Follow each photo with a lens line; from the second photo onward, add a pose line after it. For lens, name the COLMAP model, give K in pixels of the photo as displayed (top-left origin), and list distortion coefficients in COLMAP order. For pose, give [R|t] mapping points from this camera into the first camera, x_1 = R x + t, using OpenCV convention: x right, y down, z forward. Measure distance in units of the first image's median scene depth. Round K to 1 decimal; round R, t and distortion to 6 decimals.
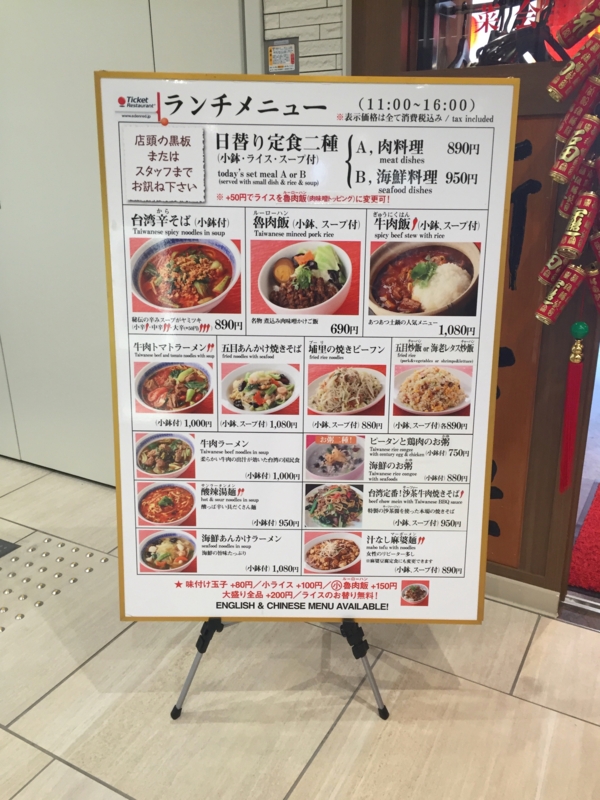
lens RADIAL K [[718.3, 0, 300.0], [0, 718.3, 400.0], [0, 0, 1]] dist [0.066595, -0.006807]
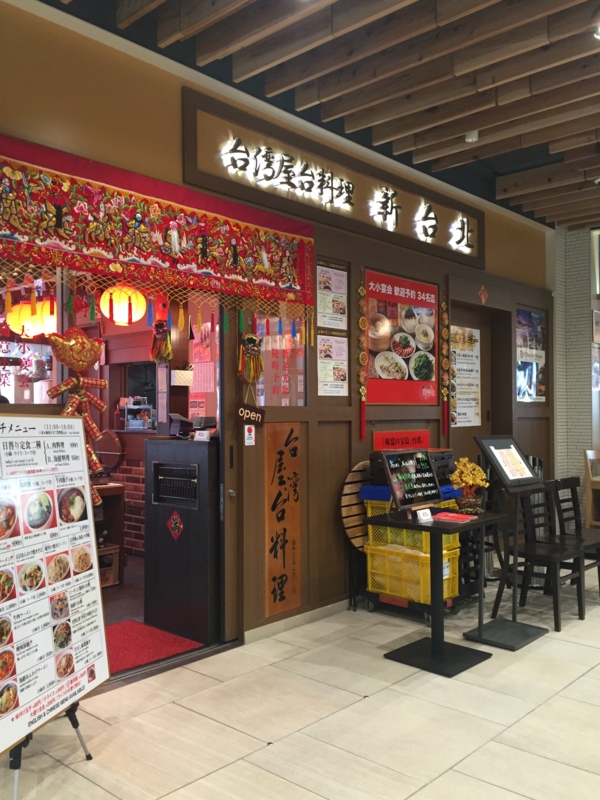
lens RADIAL K [[718.3, 0, 300.0], [0, 718.3, 400.0], [0, 0, 1]] dist [0.066595, -0.006807]
pose [[0.232826, 0.026591, 0.972155, -1.639231], [0.333544, 0.936812, -0.105507, -0.013133], [-0.913532, 0.348821, 0.209245, -0.125204]]
